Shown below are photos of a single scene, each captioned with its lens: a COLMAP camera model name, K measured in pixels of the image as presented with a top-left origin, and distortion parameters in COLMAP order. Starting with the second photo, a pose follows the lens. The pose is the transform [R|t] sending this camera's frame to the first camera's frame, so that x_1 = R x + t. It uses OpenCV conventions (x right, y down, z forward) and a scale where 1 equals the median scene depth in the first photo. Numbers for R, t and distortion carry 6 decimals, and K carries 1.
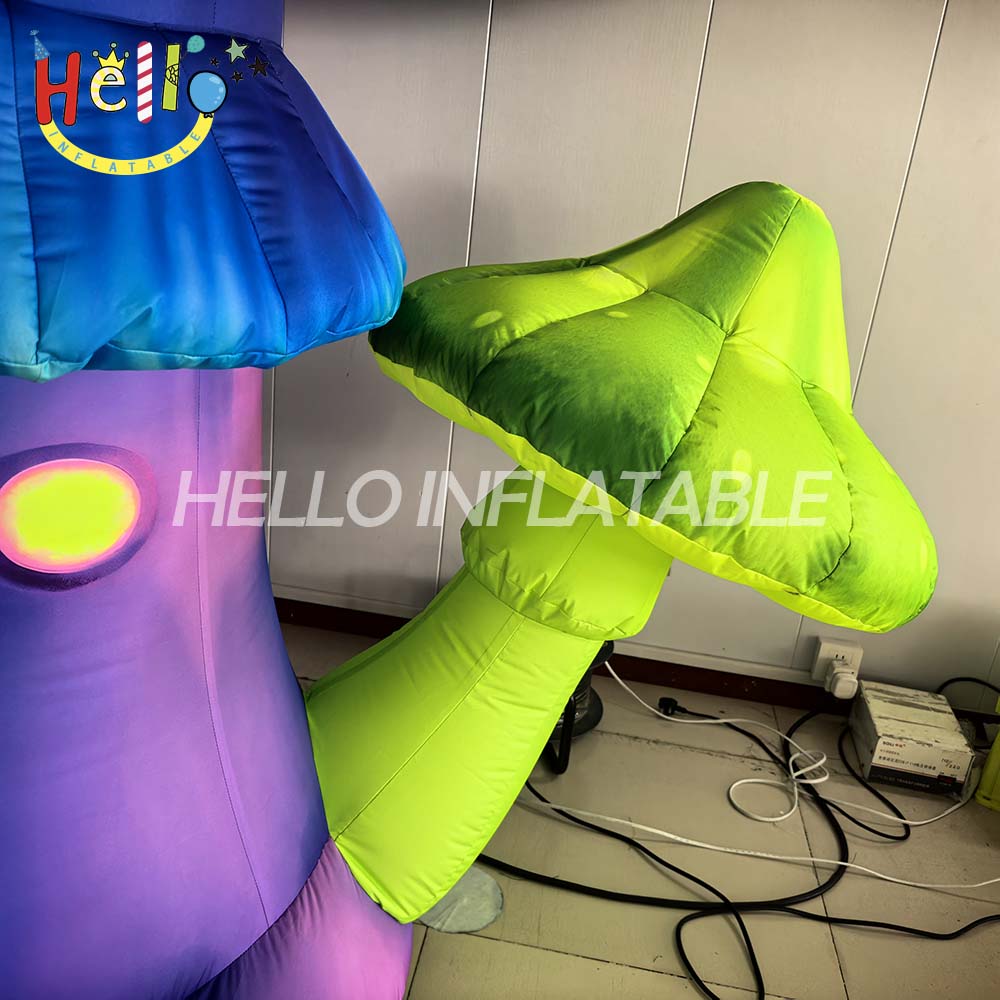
lens RADIAL K [[957.6, 0, 483.1], [0, 957.6, 500.0], [0, 0, 1]] dist [0.053812, -0.069117]
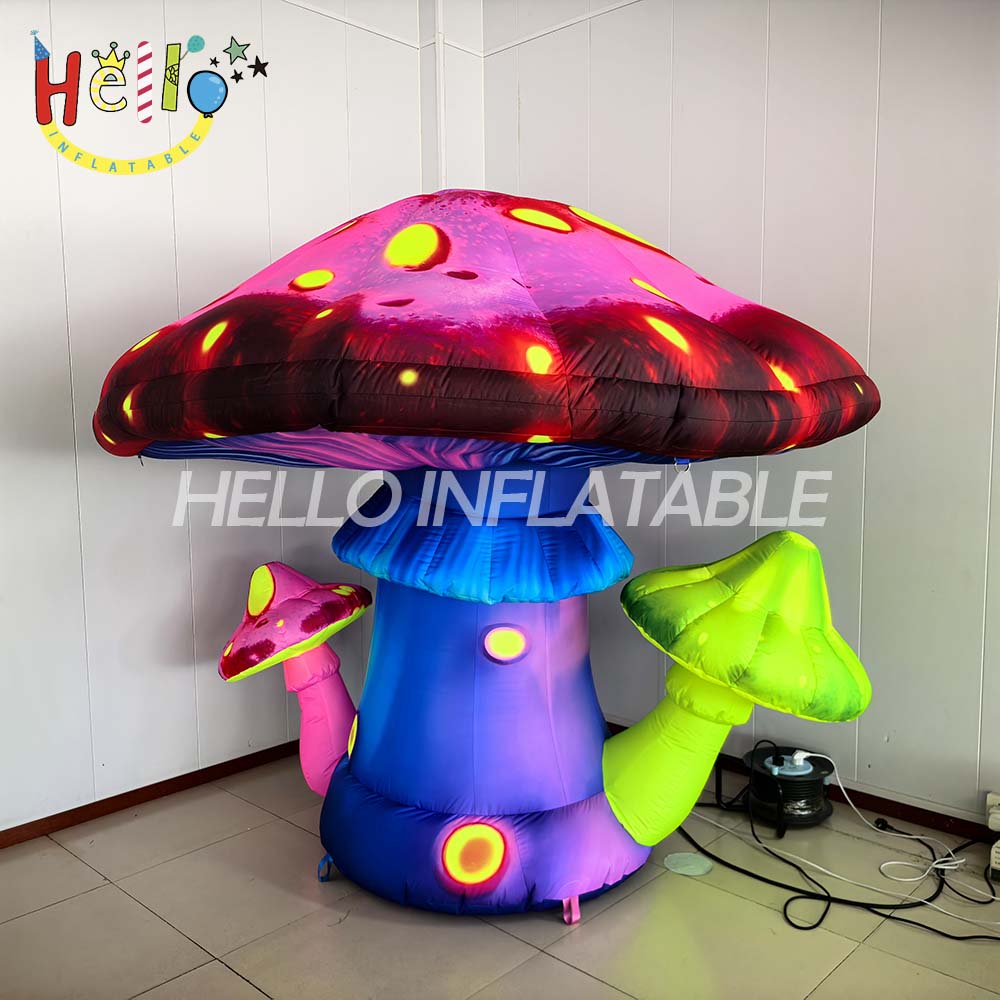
lens RADIAL K [[957.6, 0, 483.1], [0, 957.6, 500.0], [0, 0, 1]] dist [0.053812, -0.069117]
pose [[0.810726, -0.056464, -0.582697, 1.095266], [-0.095715, 0.969160, -0.227085, 0.214367], [0.577548, 0.239876, 0.780319, -1.332152]]
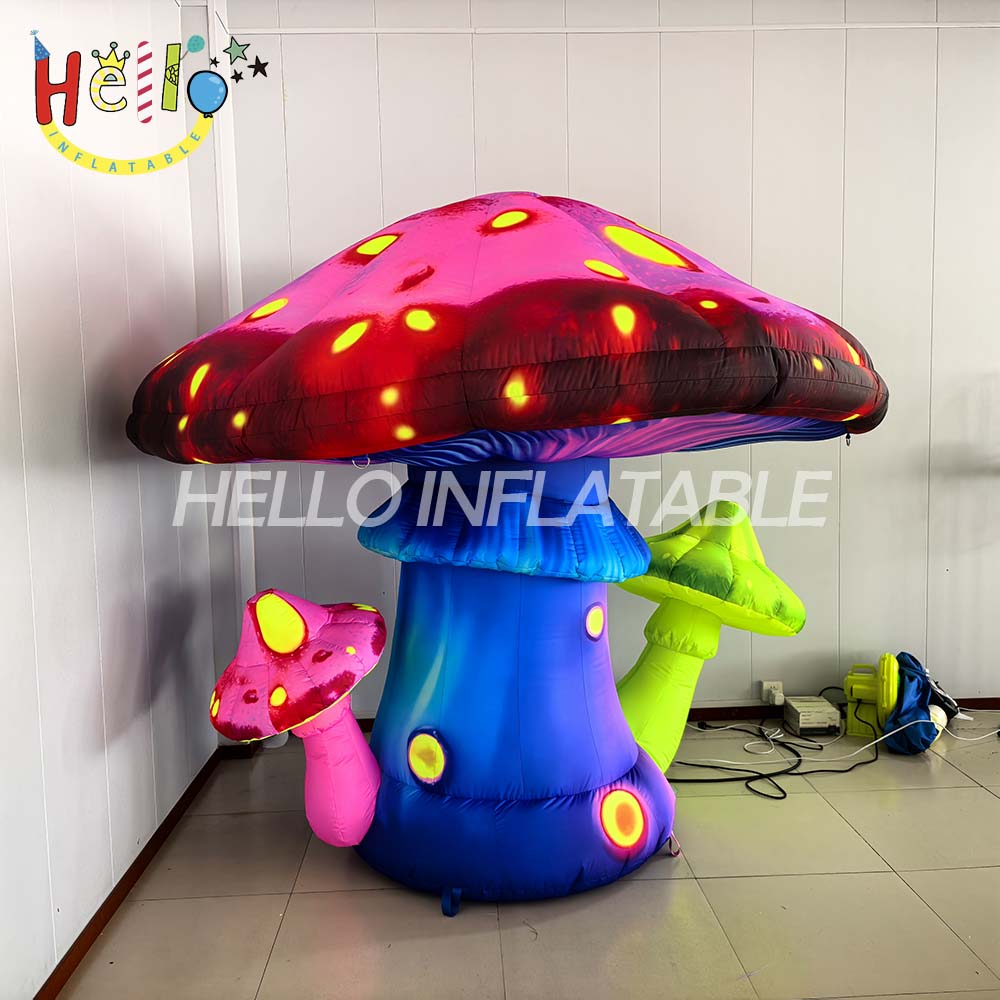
lens RADIAL K [[957.6, 0, 483.1], [0, 957.6, 500.0], [0, 0, 1]] dist [0.053812, -0.069117]
pose [[0.974904, -0.141210, 0.172111, -0.983181], [0.177925, 0.958880, -0.221114, 0.215074], [-0.133810, 0.246188, 0.959941, -1.851402]]
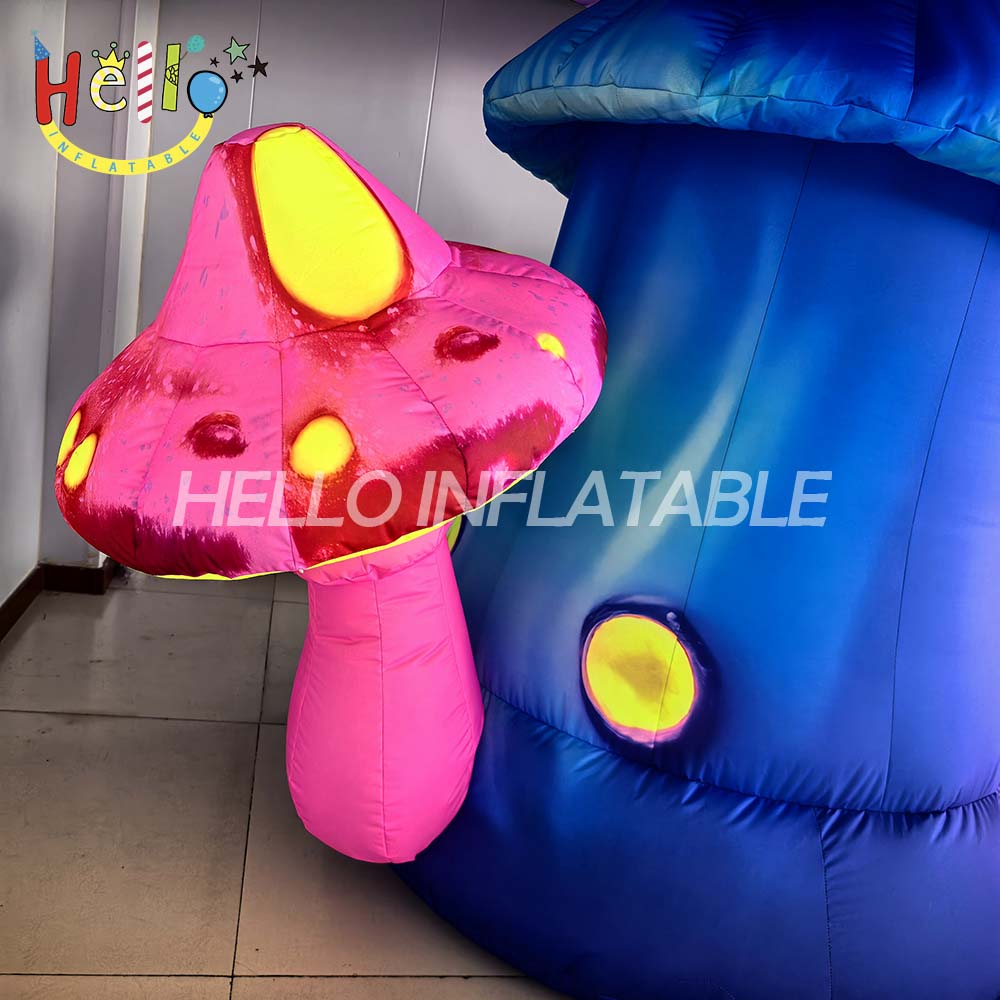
lens RADIAL K [[957.6, 0, 483.1], [0, 957.6, 500.0], [0, 0, 1]] dist [0.053812, -0.069117]
pose [[0.946822, -0.028246, 0.320515, -1.235213], [0.047758, 0.997442, -0.053178, 0.148290], [-0.318193, 0.065657, 0.945750, -0.154312]]
